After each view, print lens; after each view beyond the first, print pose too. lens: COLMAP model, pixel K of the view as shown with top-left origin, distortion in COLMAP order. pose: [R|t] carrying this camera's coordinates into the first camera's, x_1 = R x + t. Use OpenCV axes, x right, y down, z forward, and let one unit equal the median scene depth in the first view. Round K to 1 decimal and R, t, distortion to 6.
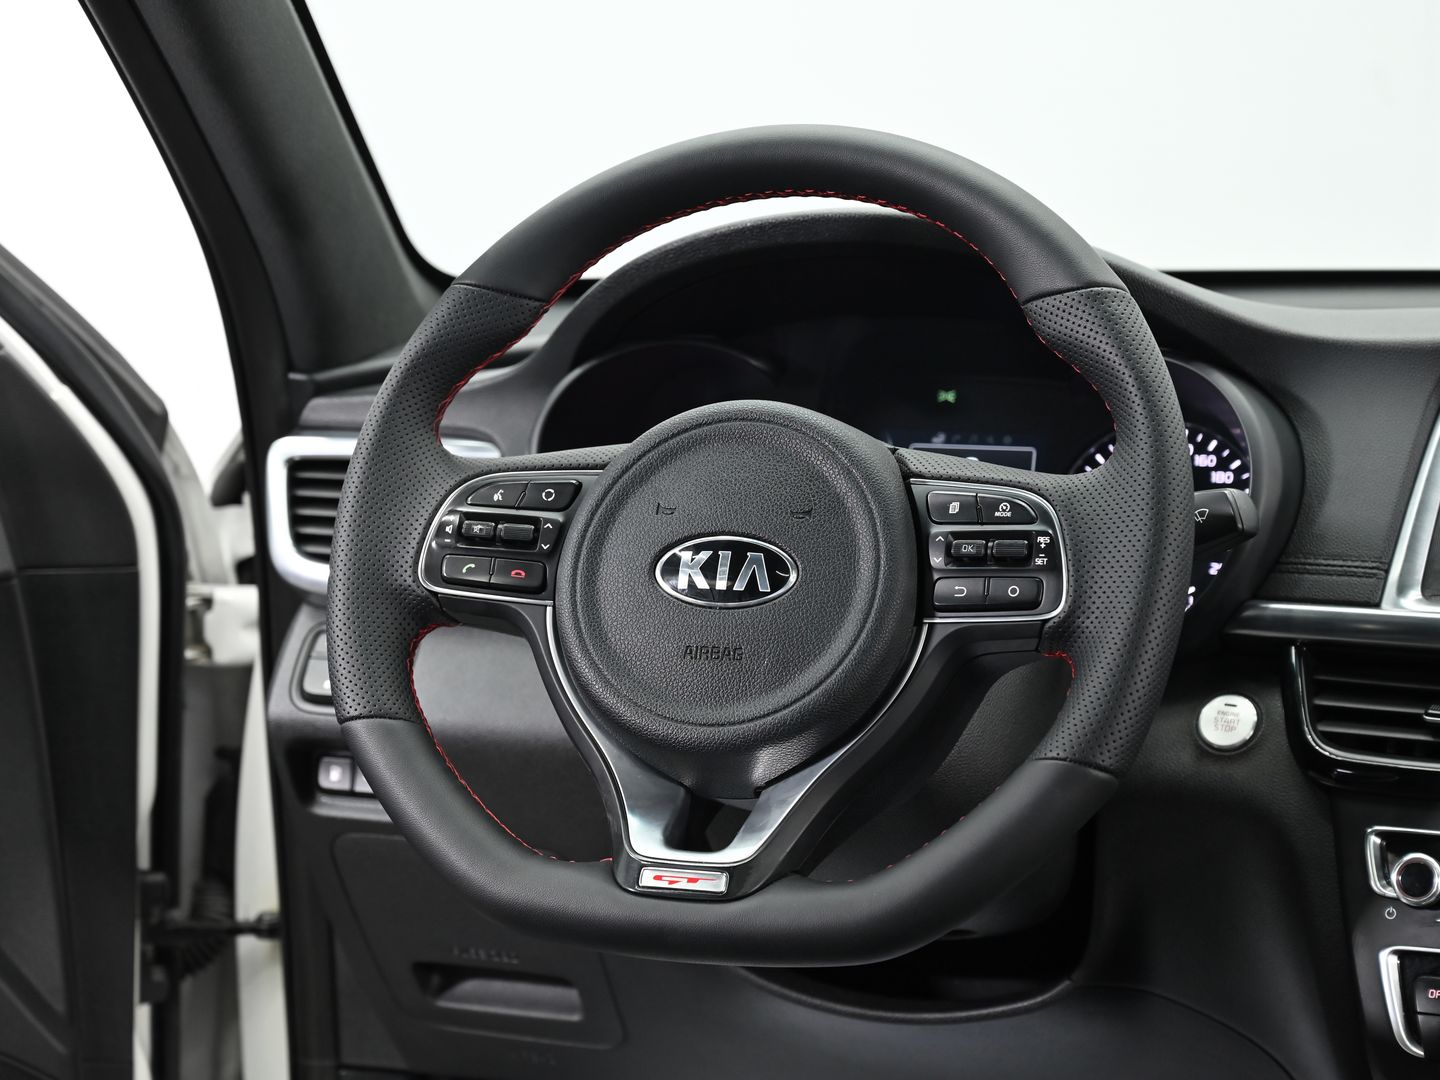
lens RADIAL K [[3119.7, 0, 725.8], [0, 3119.7, 528.0], [0, 0, 1]] dist [-0.002636, 0.000000]
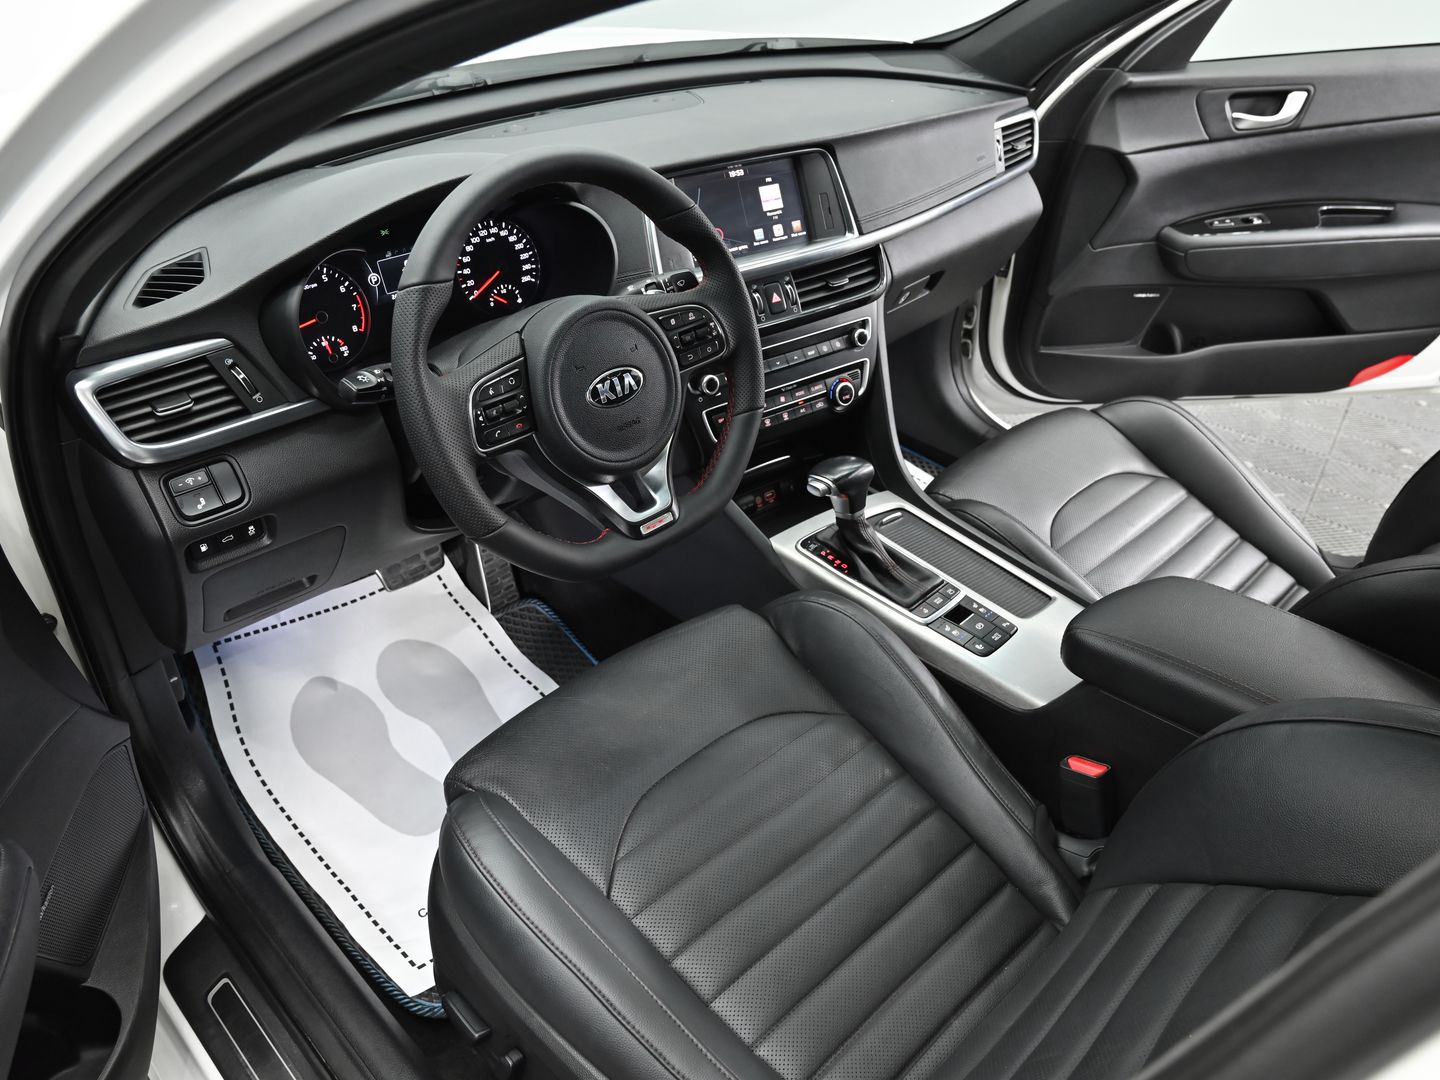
lens RADIAL K [[1081.4, 0, 712.7], [0, 1081.4, 533.5], [0, 0, 1]] dist [-0.014481, -0.000249]
pose [[0.426612, -0.499378, 0.754071, -0.536384], [0.078217, 0.850996, 0.519315, -0.258565], [-0.901046, -0.162565, 0.402105, 0.586843]]
